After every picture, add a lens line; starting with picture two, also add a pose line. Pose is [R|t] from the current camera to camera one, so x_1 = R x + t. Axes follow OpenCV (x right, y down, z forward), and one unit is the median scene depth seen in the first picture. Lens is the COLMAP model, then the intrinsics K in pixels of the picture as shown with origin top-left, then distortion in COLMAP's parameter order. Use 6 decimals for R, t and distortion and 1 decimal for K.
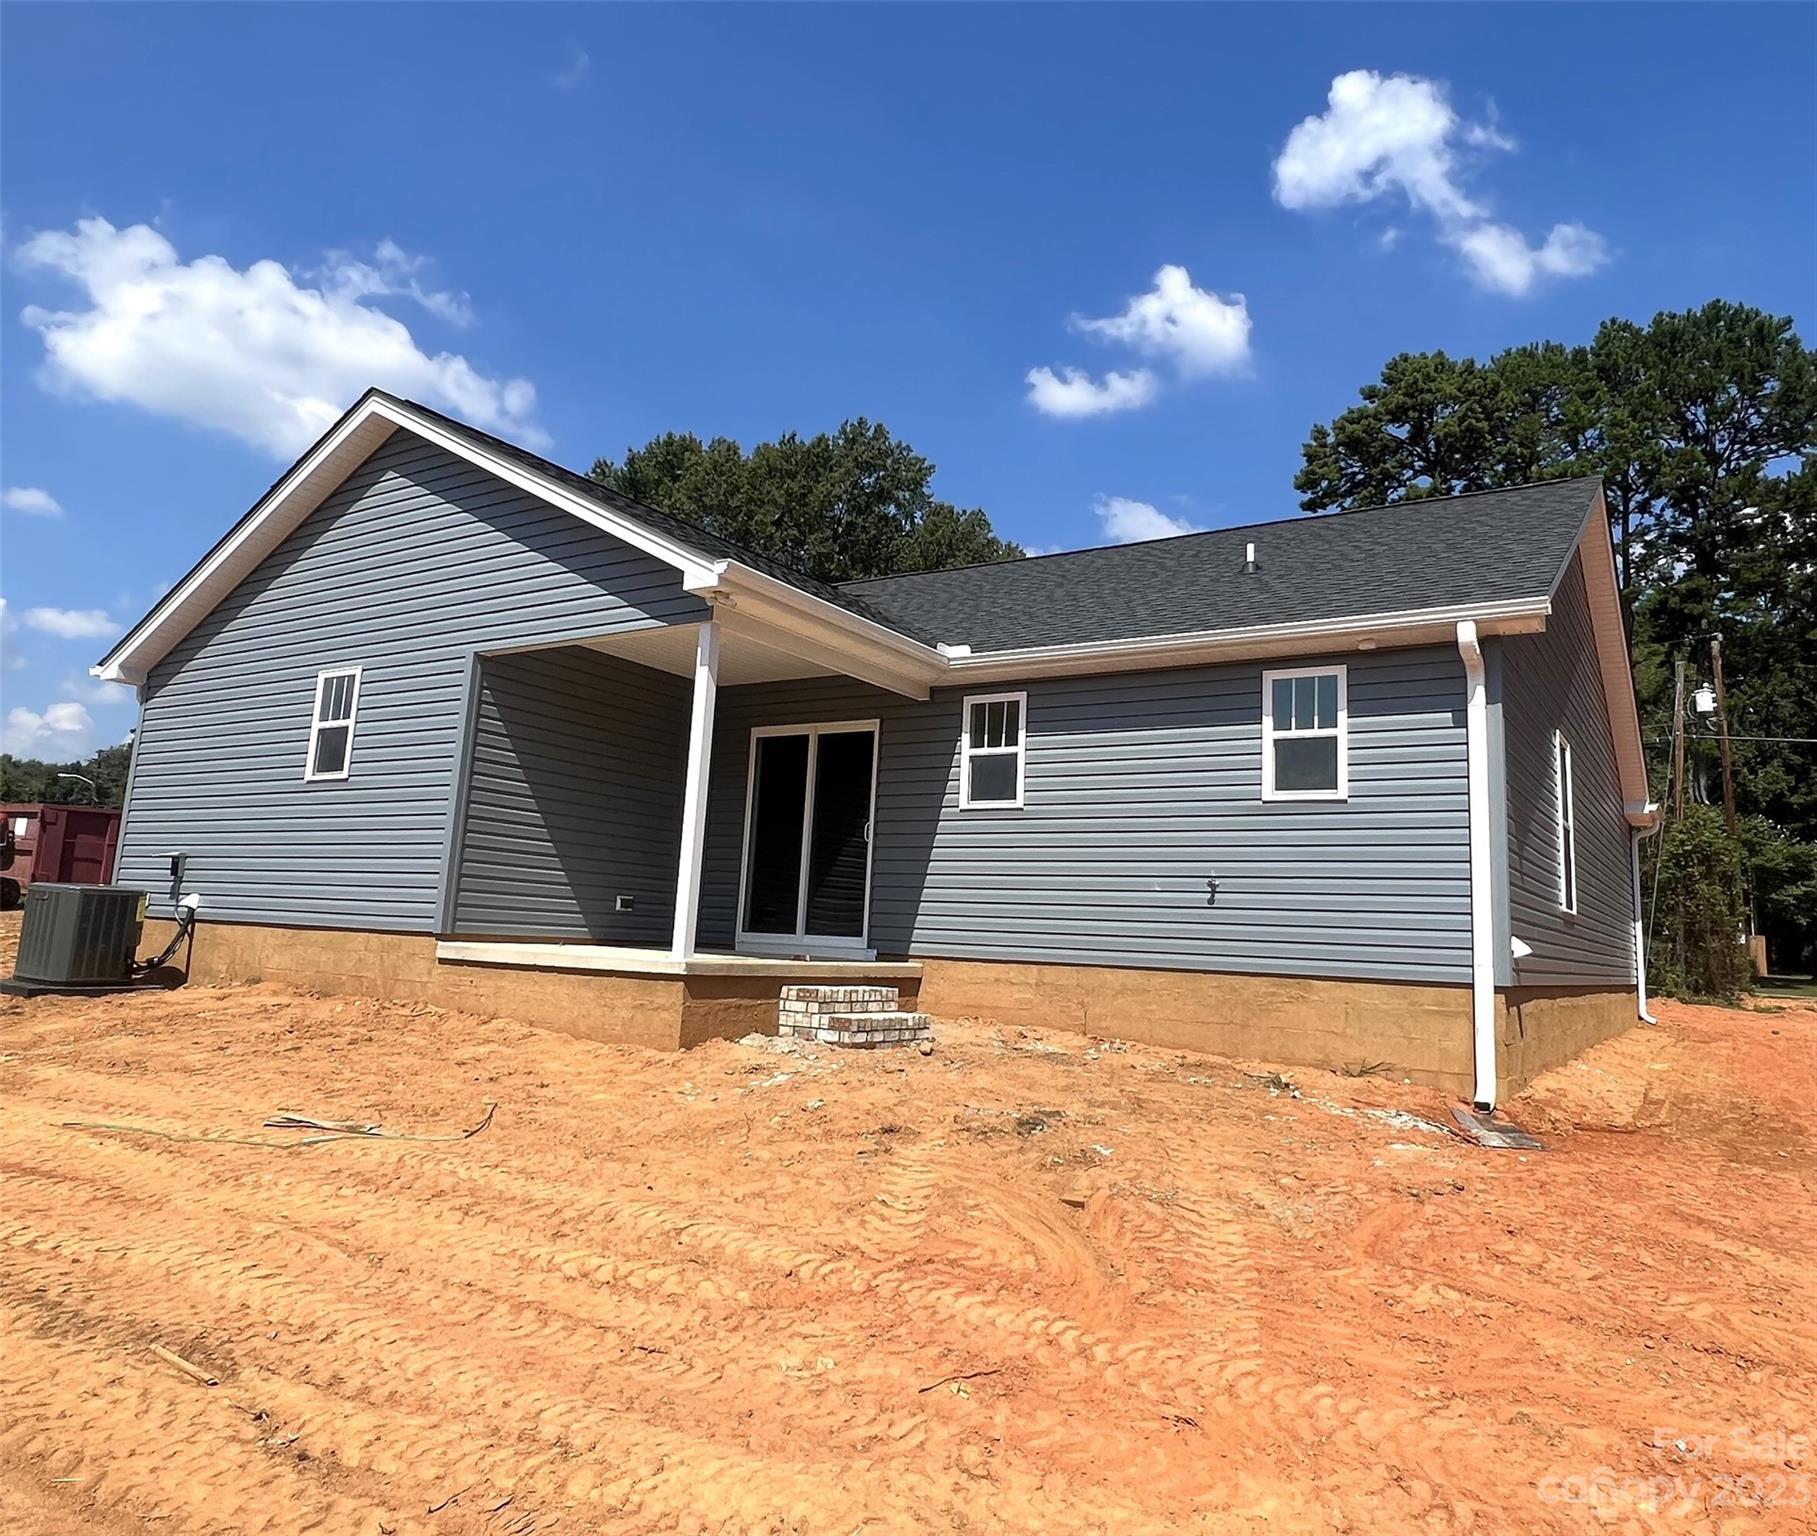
lens RADIAL K [[1230.5, 0, 908.5], [0, 1230.5, 768.0], [0, 0, 1]] dist [0.025085, 0.003353]
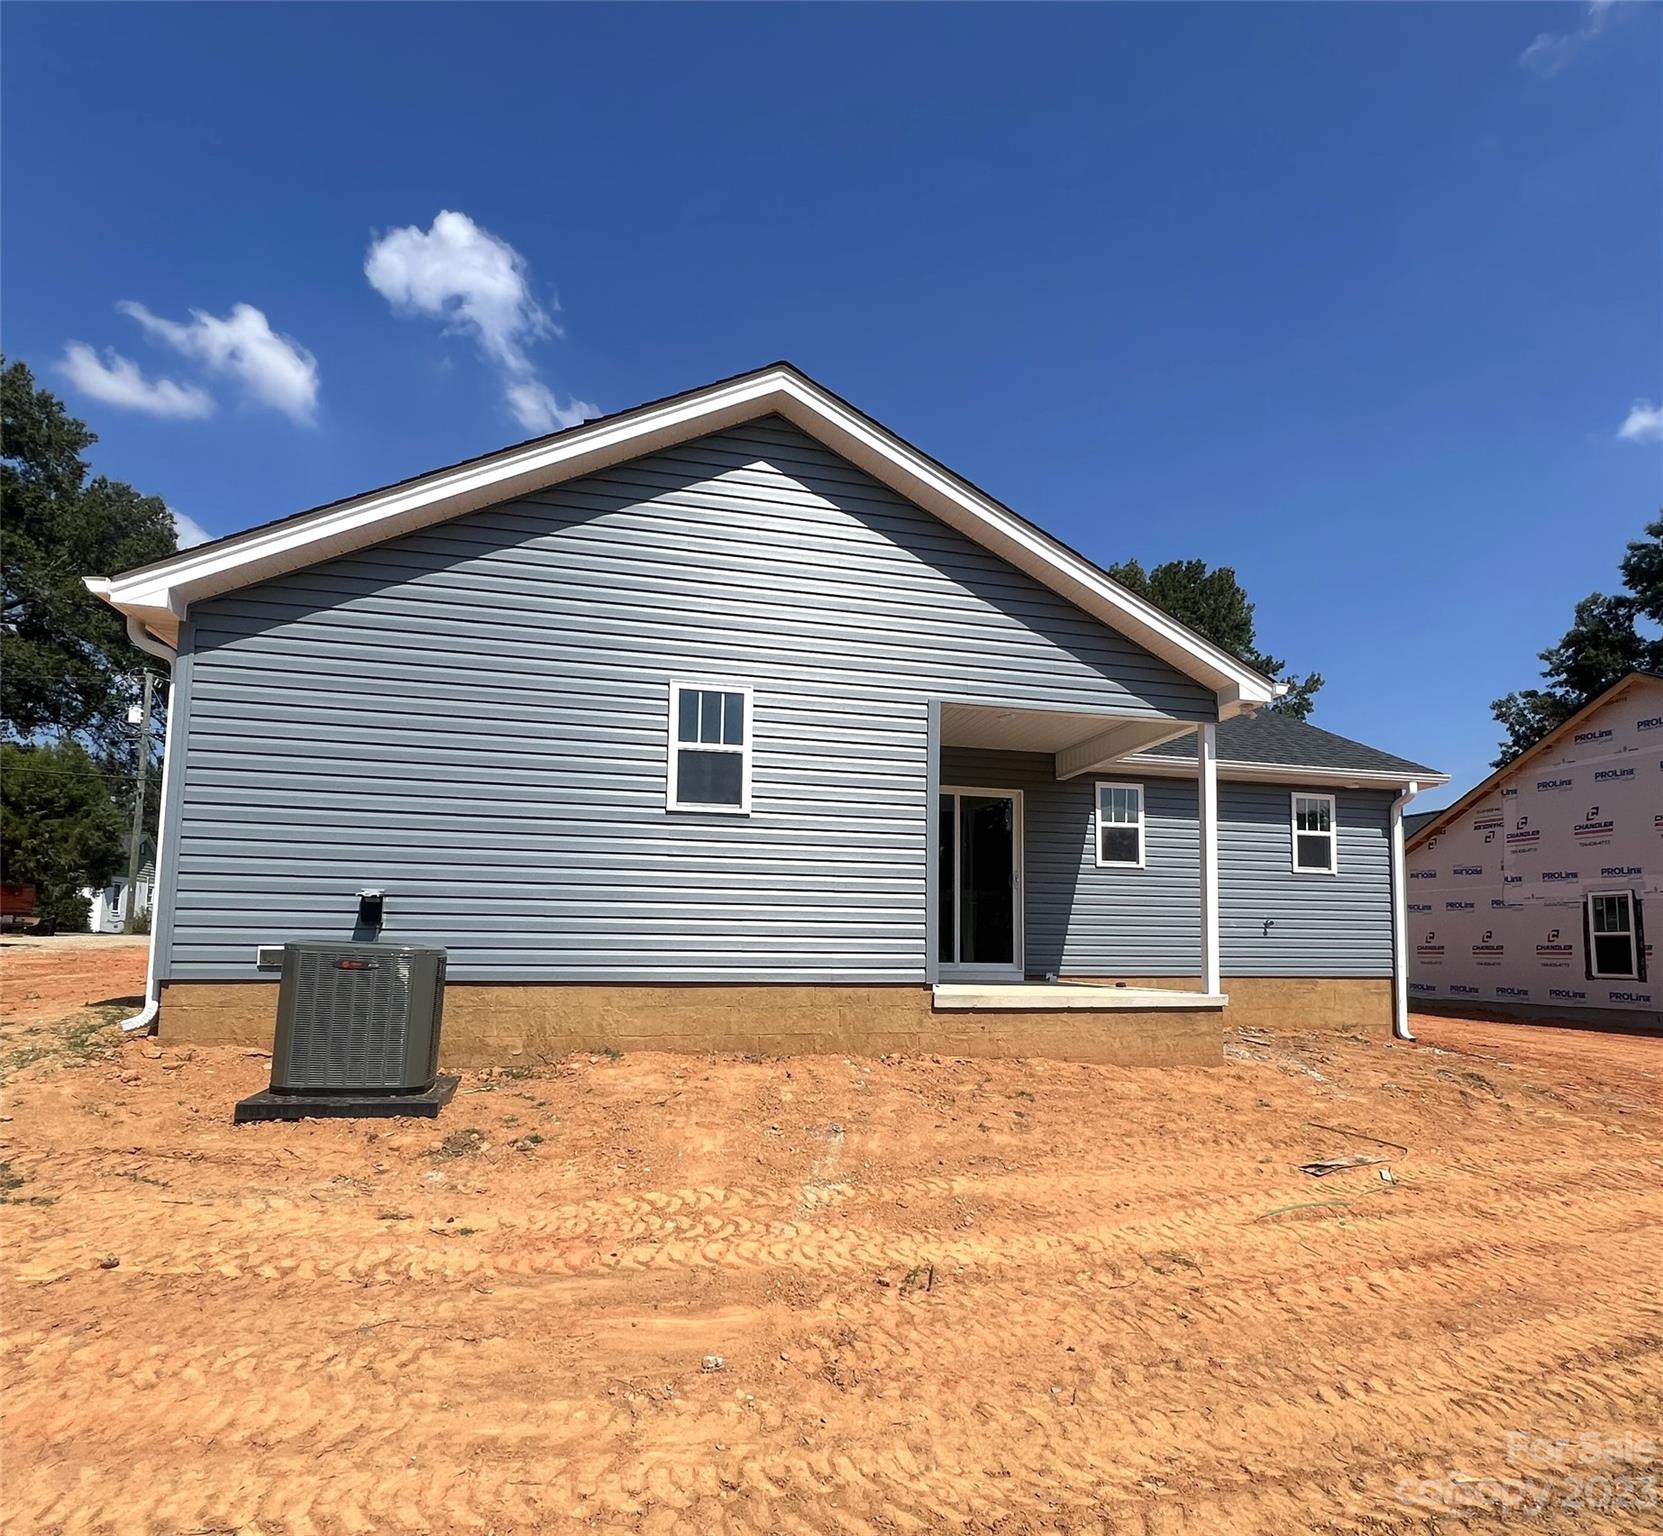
lens RADIAL K [[949.1, 0, 833.9], [0, 949.1, 877.0], [0, 0, 1]] dist [0.024115, -0.000706]
pose [[0.682929, 0.015909, 0.730312, -0.885414], [-0.082243, 0.995081, 0.055230, 0.010766], [-0.725840, -0.097781, 0.680878, 0.481438]]
